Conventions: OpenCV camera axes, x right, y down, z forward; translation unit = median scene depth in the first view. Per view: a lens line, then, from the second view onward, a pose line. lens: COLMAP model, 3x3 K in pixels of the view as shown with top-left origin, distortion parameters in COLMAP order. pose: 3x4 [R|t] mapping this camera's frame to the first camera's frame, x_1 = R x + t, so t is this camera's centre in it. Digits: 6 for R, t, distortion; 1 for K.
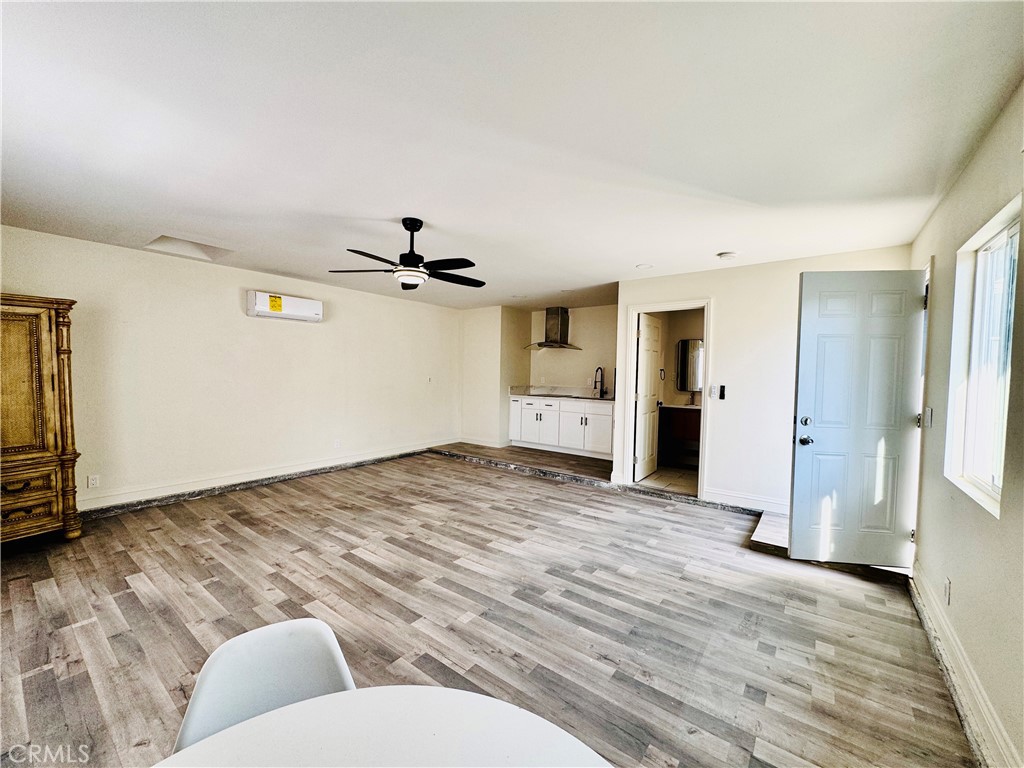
lens RADIAL K [[413.3, 0, 505.9], [0, 413.3, 391.6], [0, 0, 1]] dist [-0.000182, -0.000602]
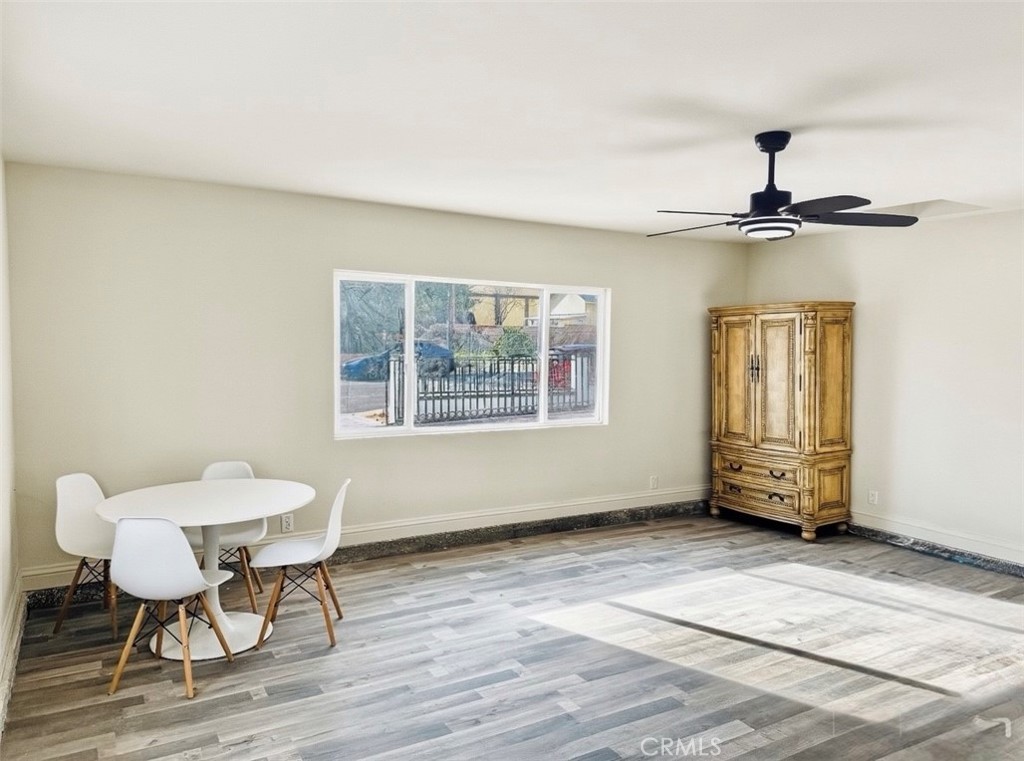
lens RADIAL K [[738.5, 0, 518.0], [0, 738.5, 379.5], [0, 0, 1]] dist [-0.056050, -0.001560]
pose [[-0.392452, 0.022368, -0.919501, 0.795387], [-0.069186, 0.996154, 0.053762, -0.072199], [0.917167, 0.084716, -0.389395, 0.963014]]
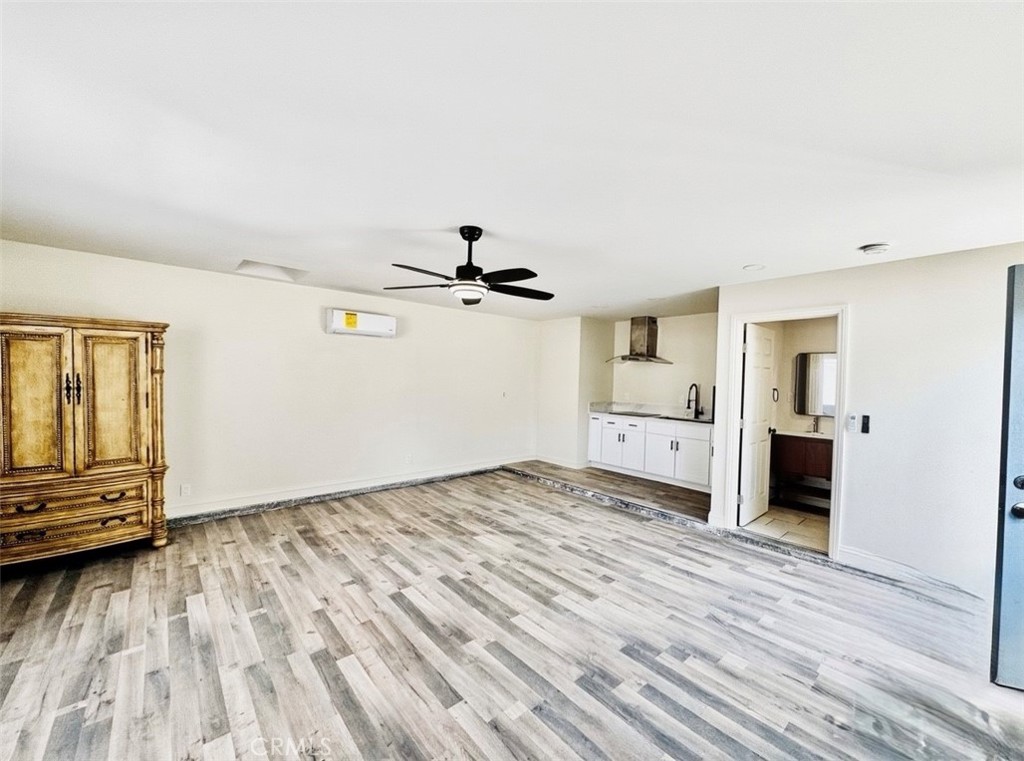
lens RADIAL K [[411.1, 0, 501.5], [0, 411.1, 383.7], [0, 0, 1]] dist [-0.000959, 0.000465]
pose [[0.976961, 0.013140, -0.213014, 0.027855], [-0.021070, 0.999165, -0.035003, -0.041557], [0.212376, 0.038685, 0.976422, 0.132427]]
